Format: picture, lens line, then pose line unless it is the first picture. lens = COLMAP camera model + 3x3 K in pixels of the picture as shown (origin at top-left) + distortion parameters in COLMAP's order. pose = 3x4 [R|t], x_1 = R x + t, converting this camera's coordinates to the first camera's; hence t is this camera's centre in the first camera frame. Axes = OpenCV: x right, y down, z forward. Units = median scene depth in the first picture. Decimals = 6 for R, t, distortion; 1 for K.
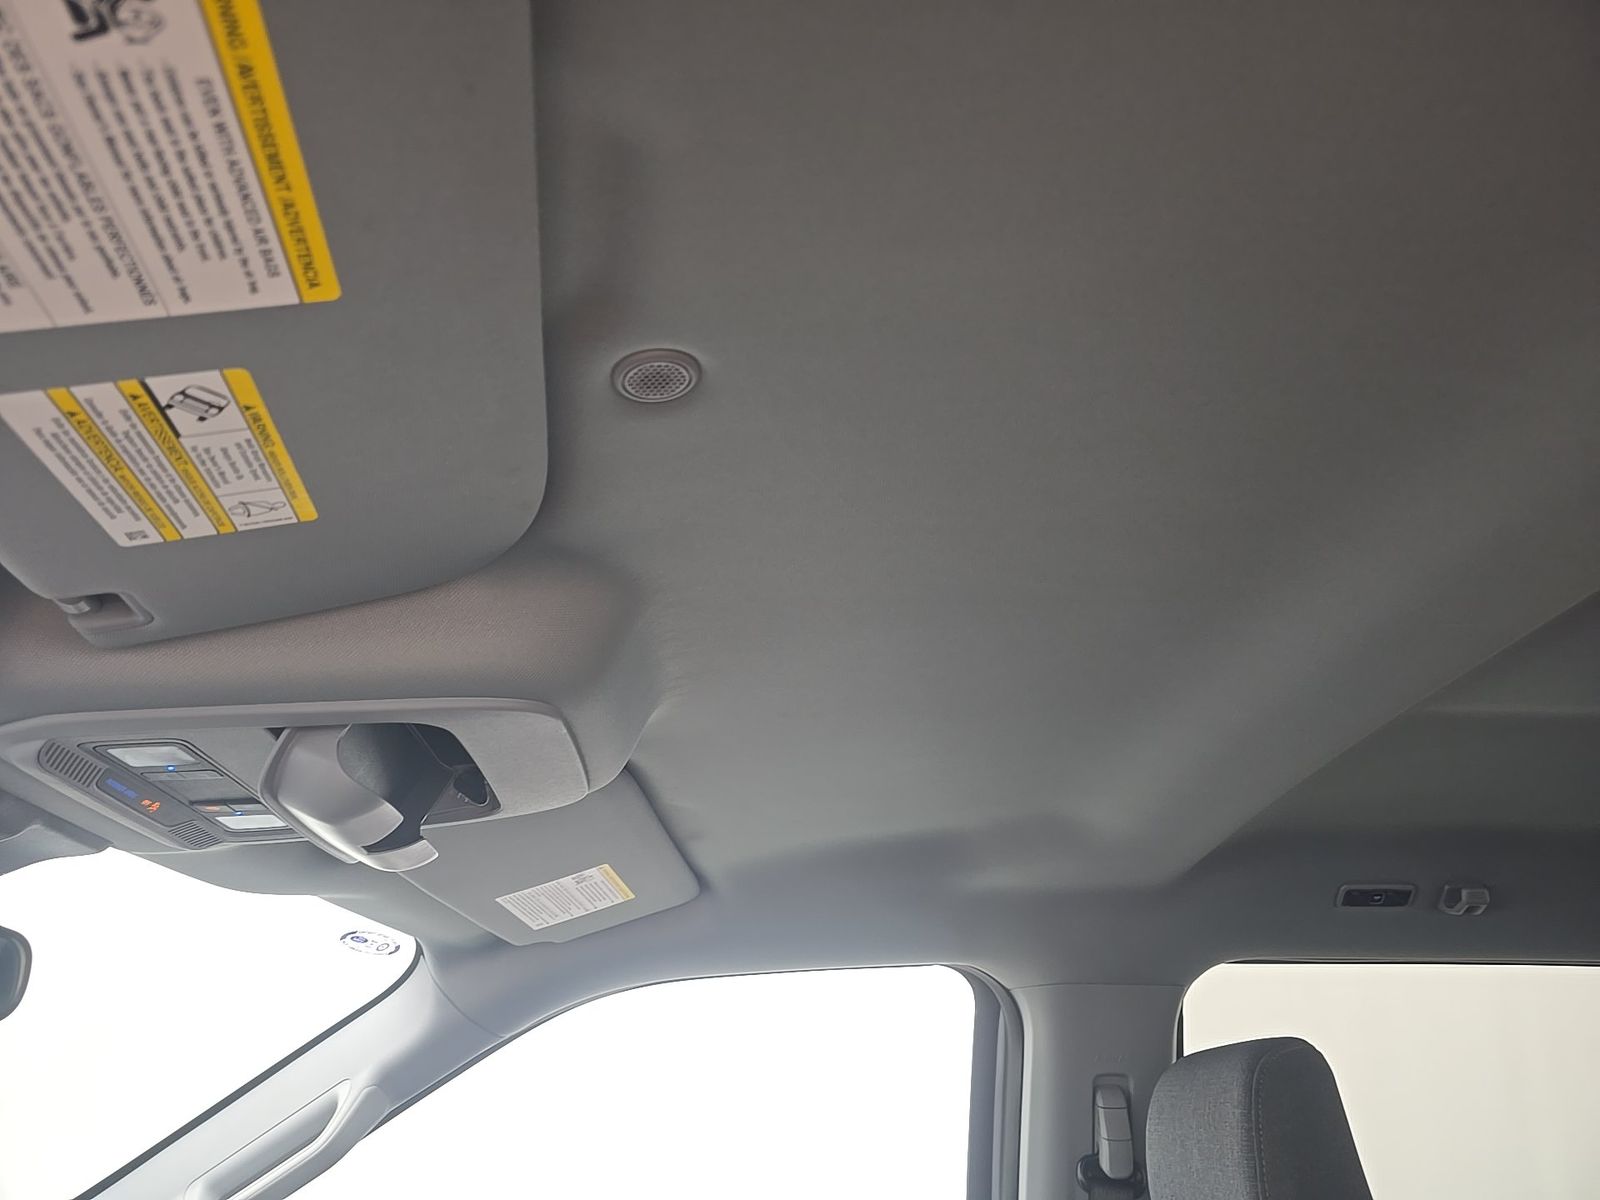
lens RADIAL K [[1075.4, 0, 792.9], [0, 1075.4, 601.3], [0, 0, 1]] dist [0.053252, -0.046534]
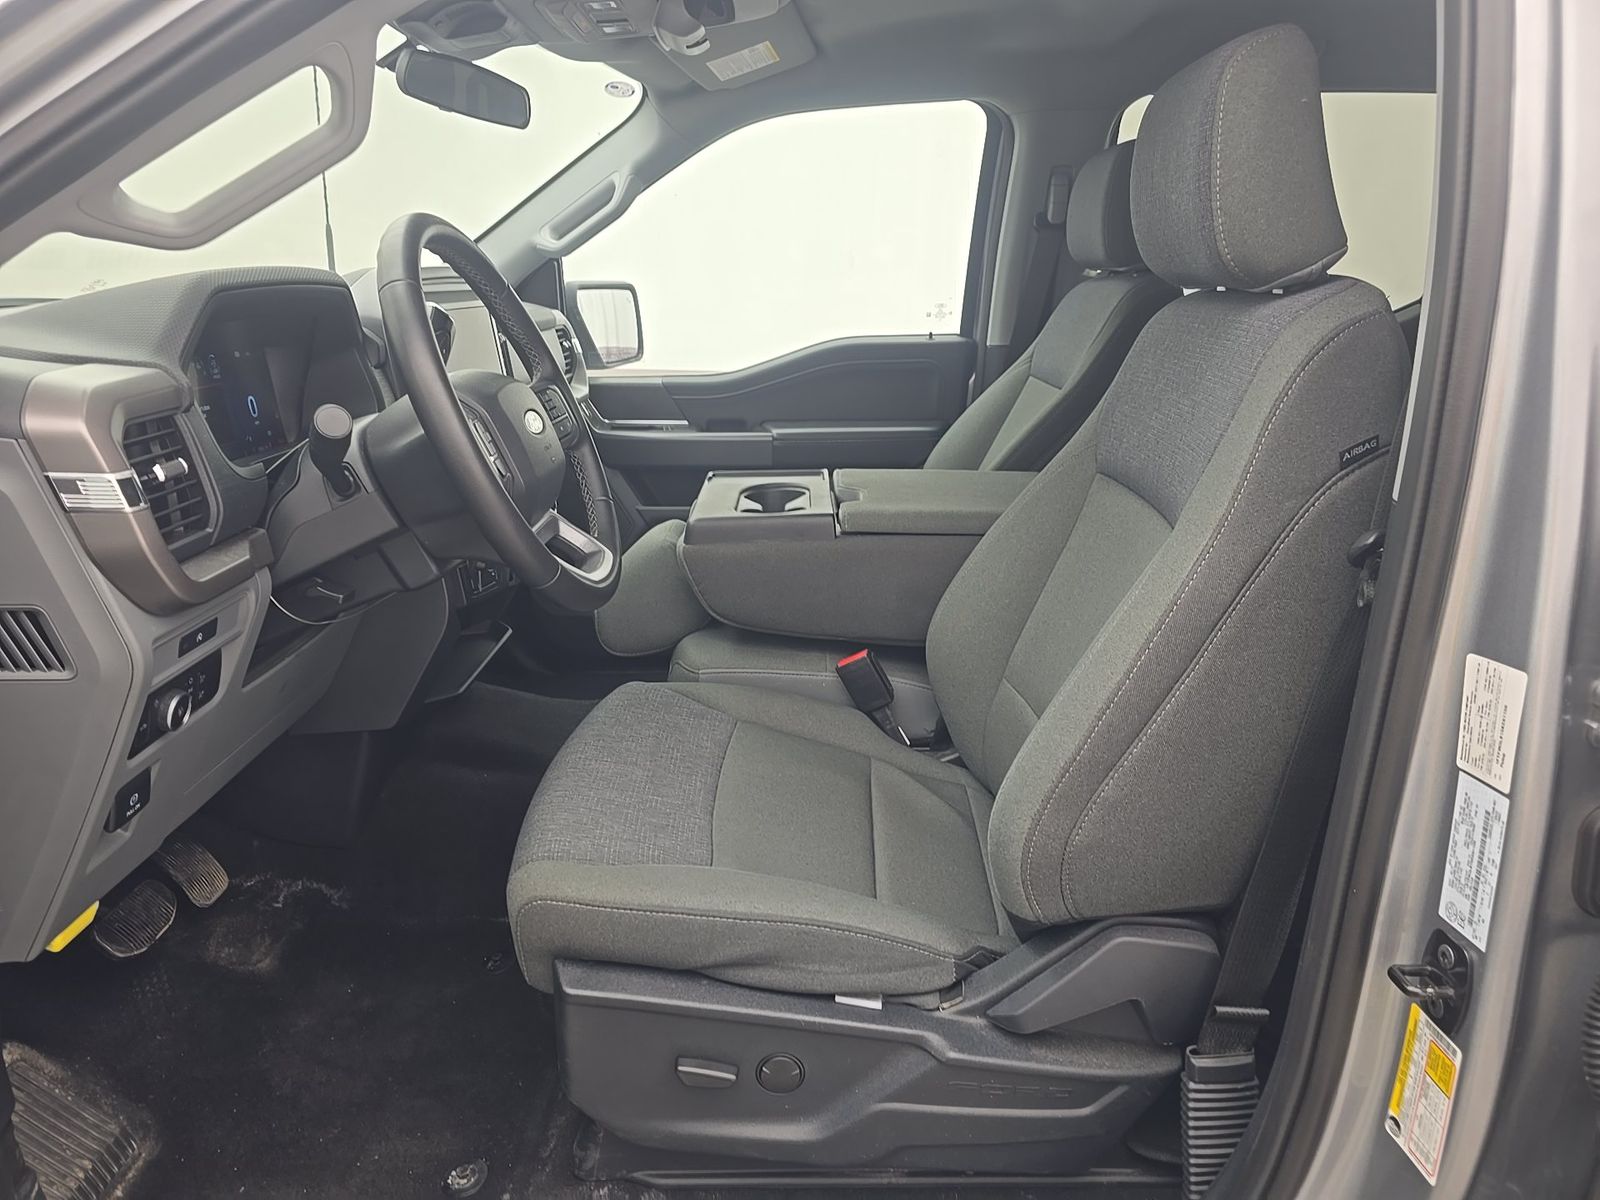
lens RADIAL K [[1075.4, 0, 792.9], [0, 1075.4, 601.3], [0, 0, 1]] dist [0.053252, -0.046534]
pose [[0.996742, 0.026038, -0.076344, 0.023359], [0.033117, 0.730914, 0.681666, -0.235877], [0.073550, -0.681973, 0.727670, -0.725982]]
